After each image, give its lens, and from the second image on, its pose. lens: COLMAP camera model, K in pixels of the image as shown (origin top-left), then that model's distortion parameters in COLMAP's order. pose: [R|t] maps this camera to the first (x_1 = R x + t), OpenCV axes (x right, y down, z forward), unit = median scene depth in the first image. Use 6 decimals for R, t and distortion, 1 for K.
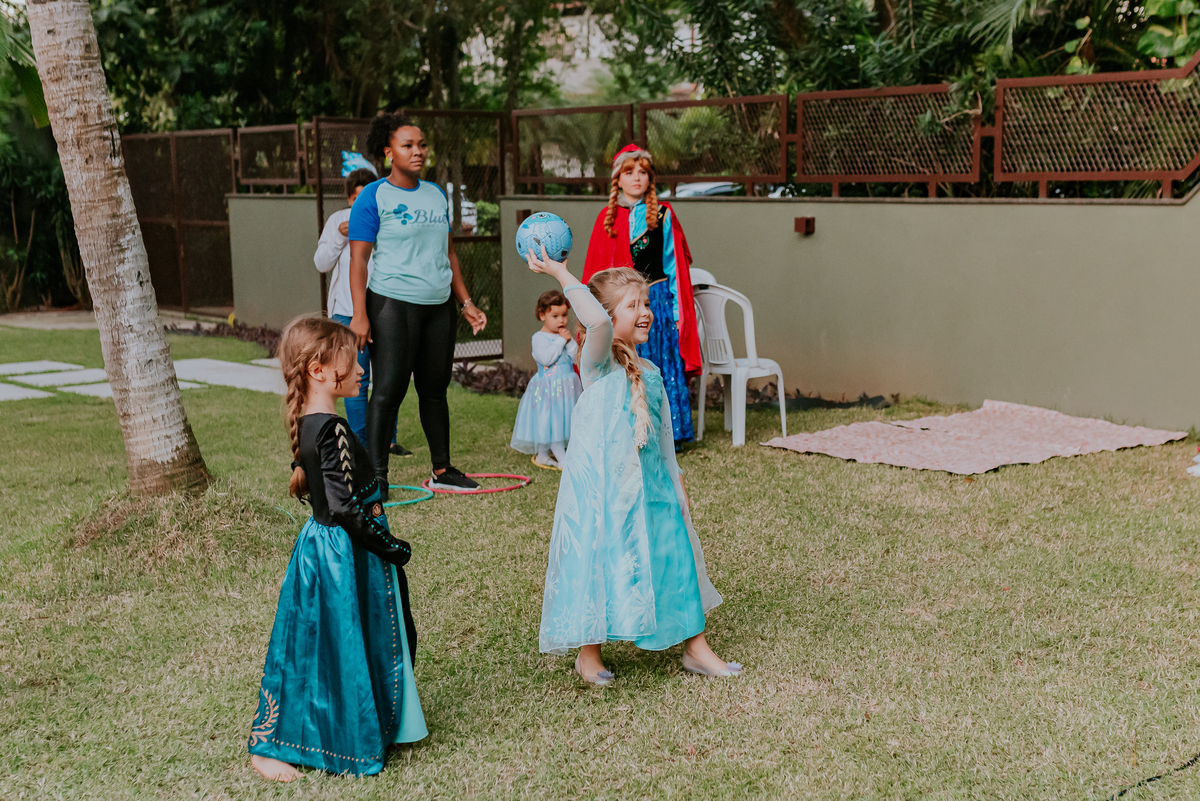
lens RADIAL K [[1517.2, 0, 620.3], [0, 1517.2, 463.4], [0, 0, 1]] dist [-0.006599, 0.000000]
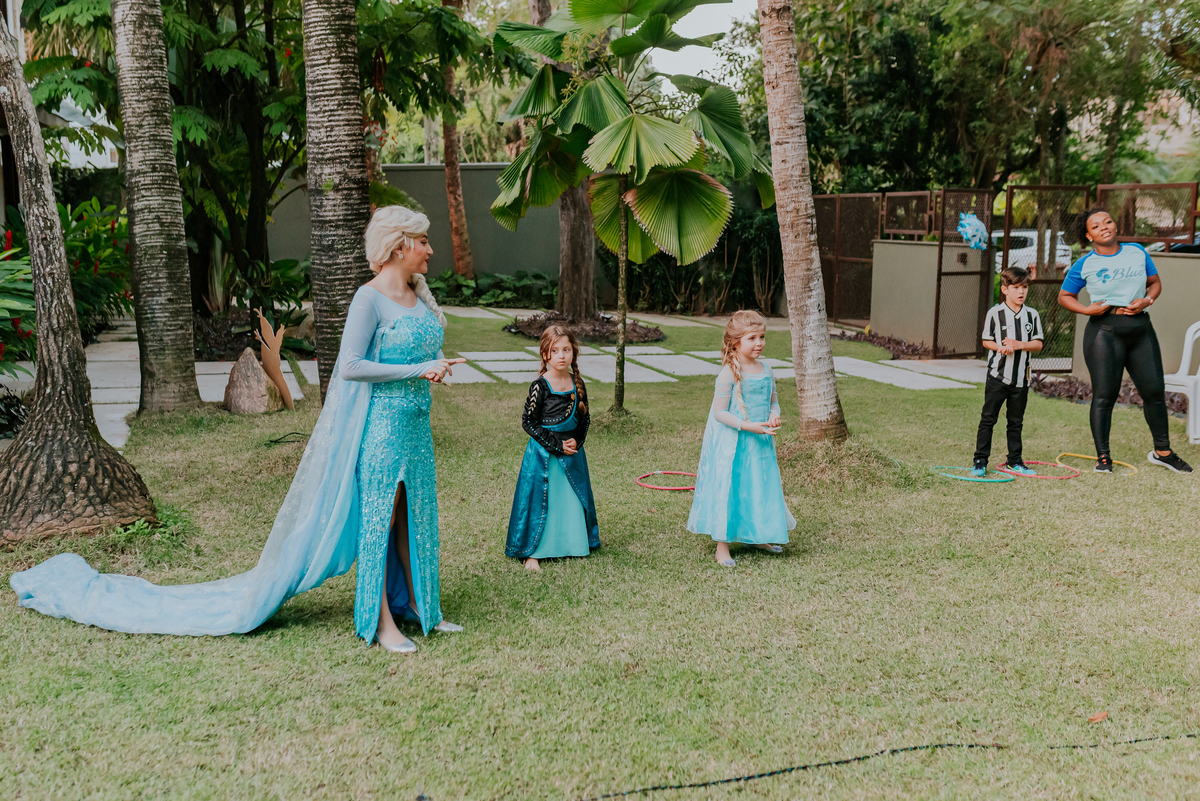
lens RADIAL K [[1184.4, 0, 573.7], [0, 1184.4, 411.3], [0, 0, 1]] dist [-0.005904, 0.000000]
pose [[0.880646, 0.092178, -0.464720, 0.030748], [-0.102712, 0.994708, 0.002663, 0.007425], [0.462506, 0.045387, 0.885453, -0.141121]]
